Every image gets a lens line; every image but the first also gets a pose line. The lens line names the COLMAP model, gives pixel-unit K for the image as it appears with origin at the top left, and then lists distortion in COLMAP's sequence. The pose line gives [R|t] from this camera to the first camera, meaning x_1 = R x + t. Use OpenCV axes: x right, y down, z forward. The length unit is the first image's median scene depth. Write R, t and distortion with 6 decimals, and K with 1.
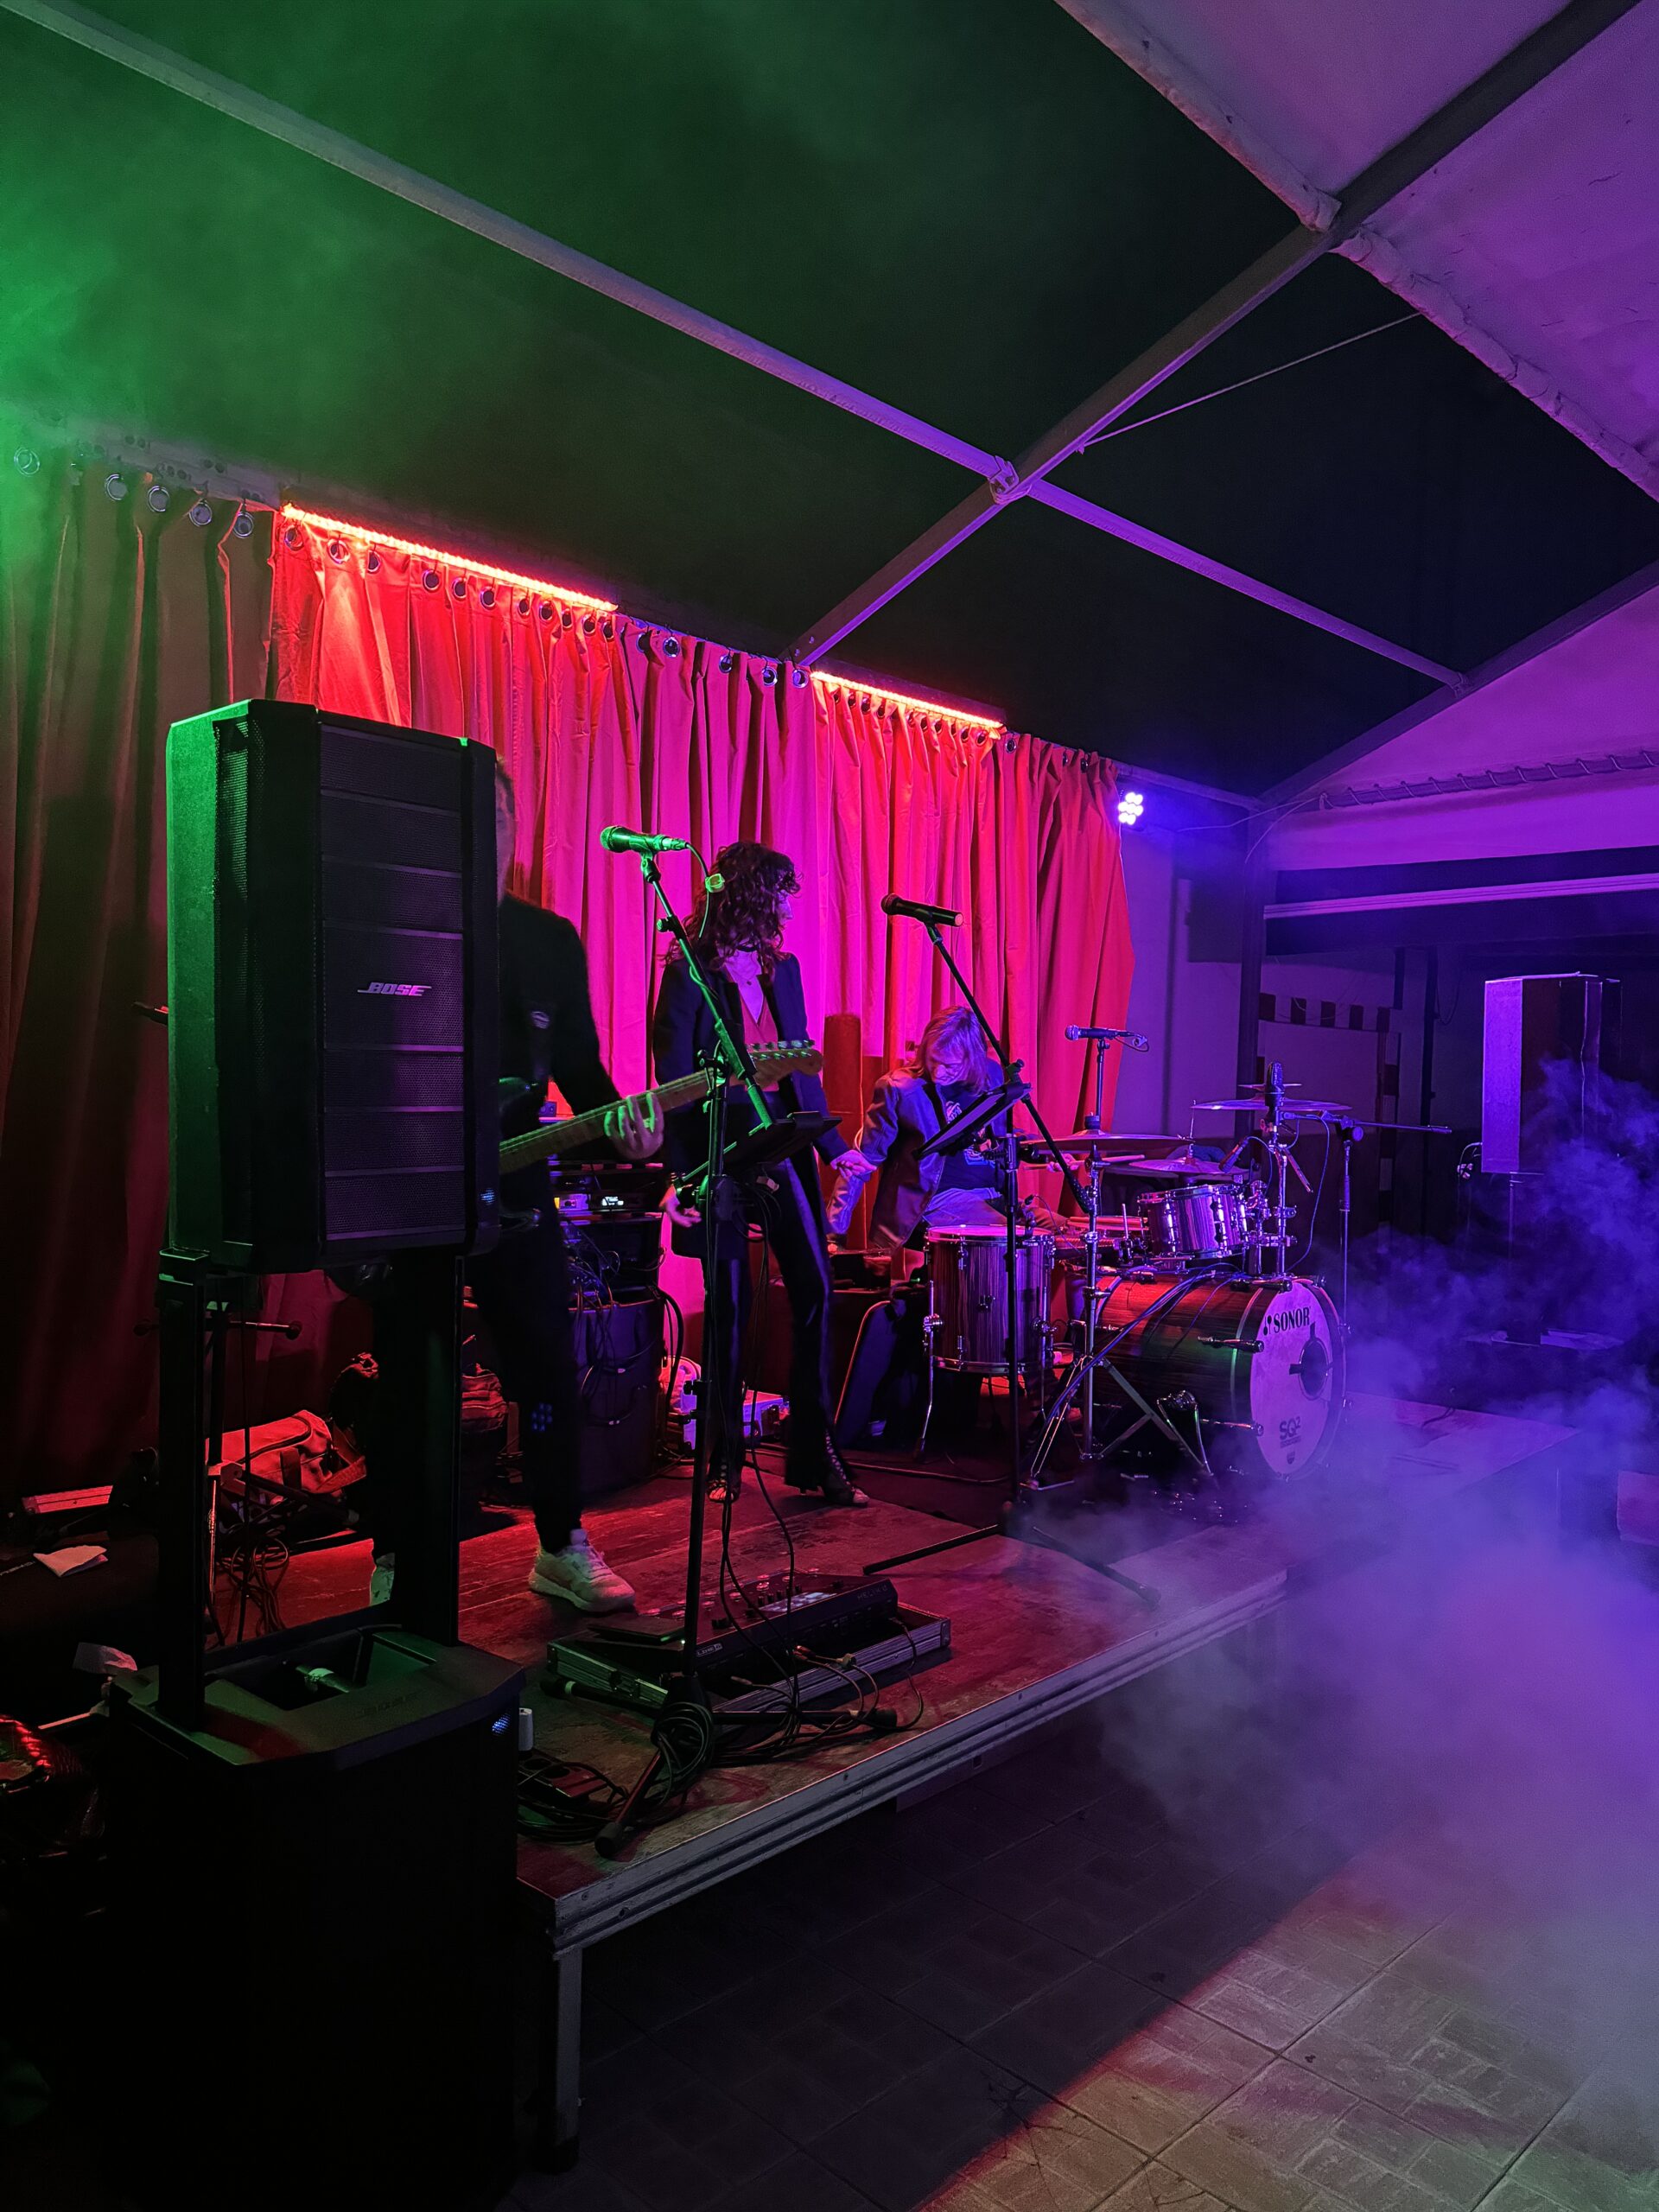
lens RADIAL K [[1438.5, 0, 829.5], [0, 1438.5, 1106.0], [0, 0, 1]] dist [0.068945, -0.109993]
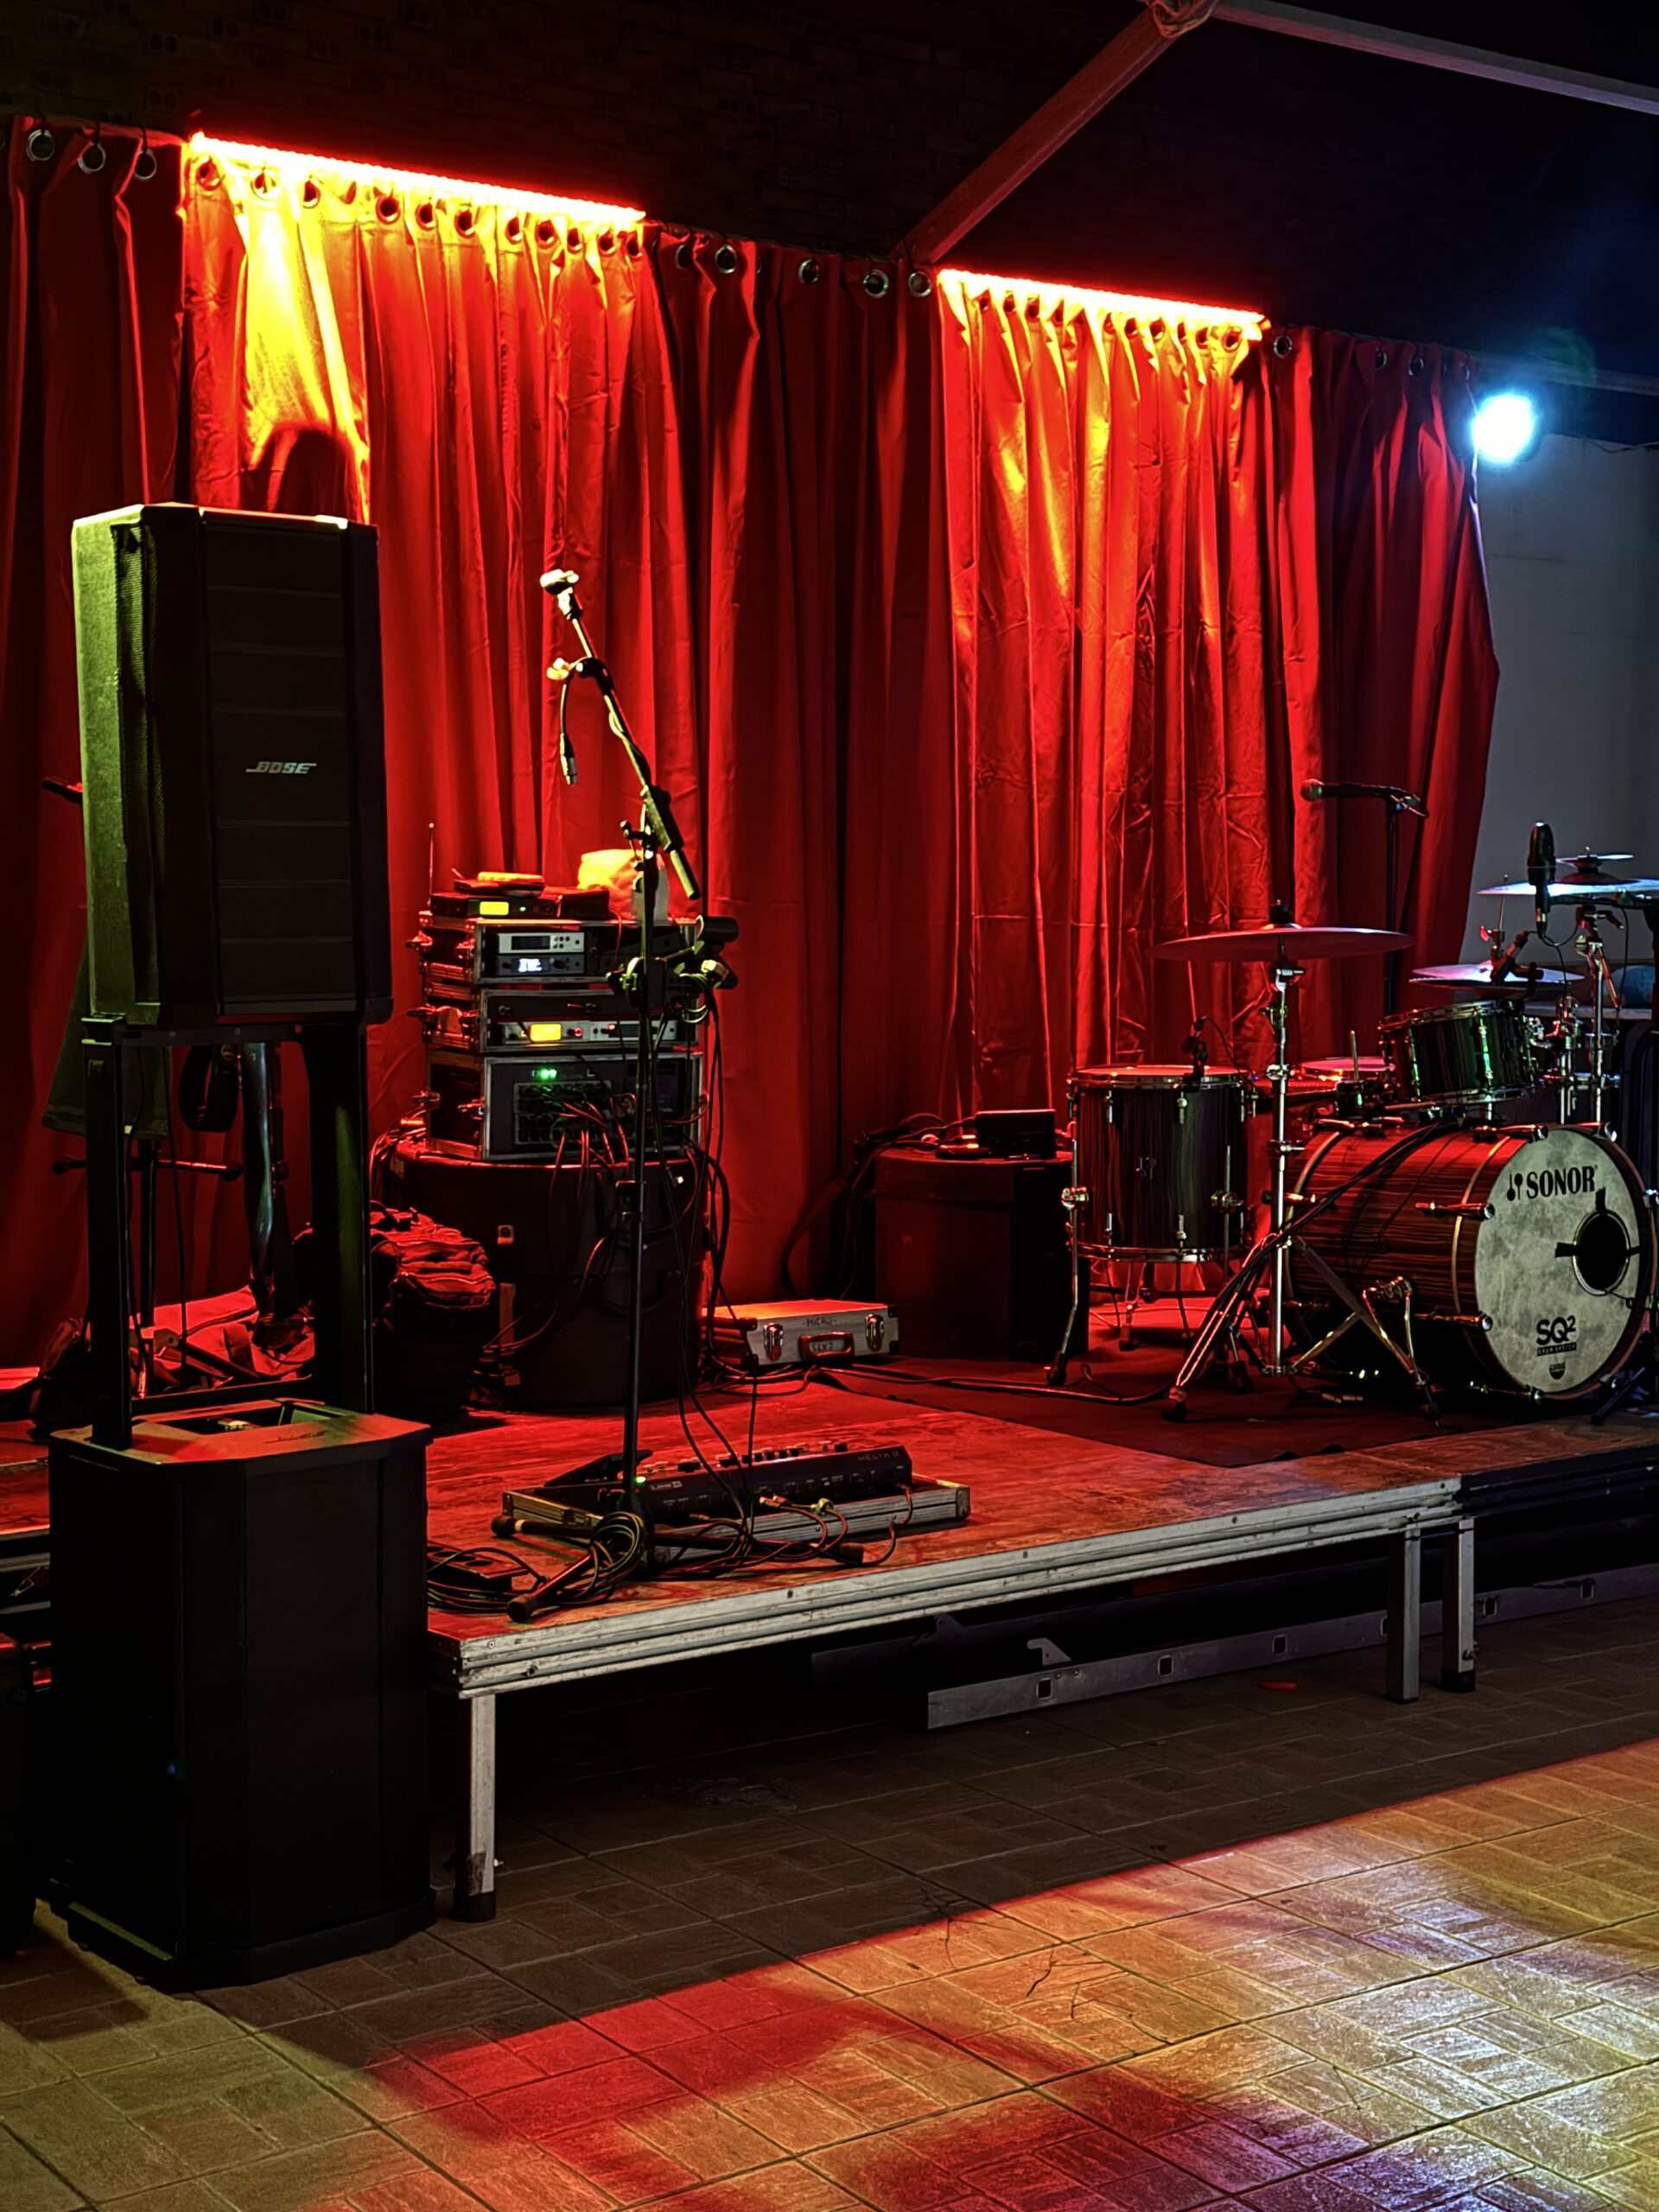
lens RADIAL K [[2879.0, 0, 829.5], [0, 2879.0, 1106.0], [0, 0, 1]] dist [0.046416, 0.064457]
pose [[0.984951, -0.011542, -0.172447, 0.187697], [0.020269, 0.998596, 0.048931, 0.029317], [0.171640, -0.051690, 0.983803, -0.420324]]
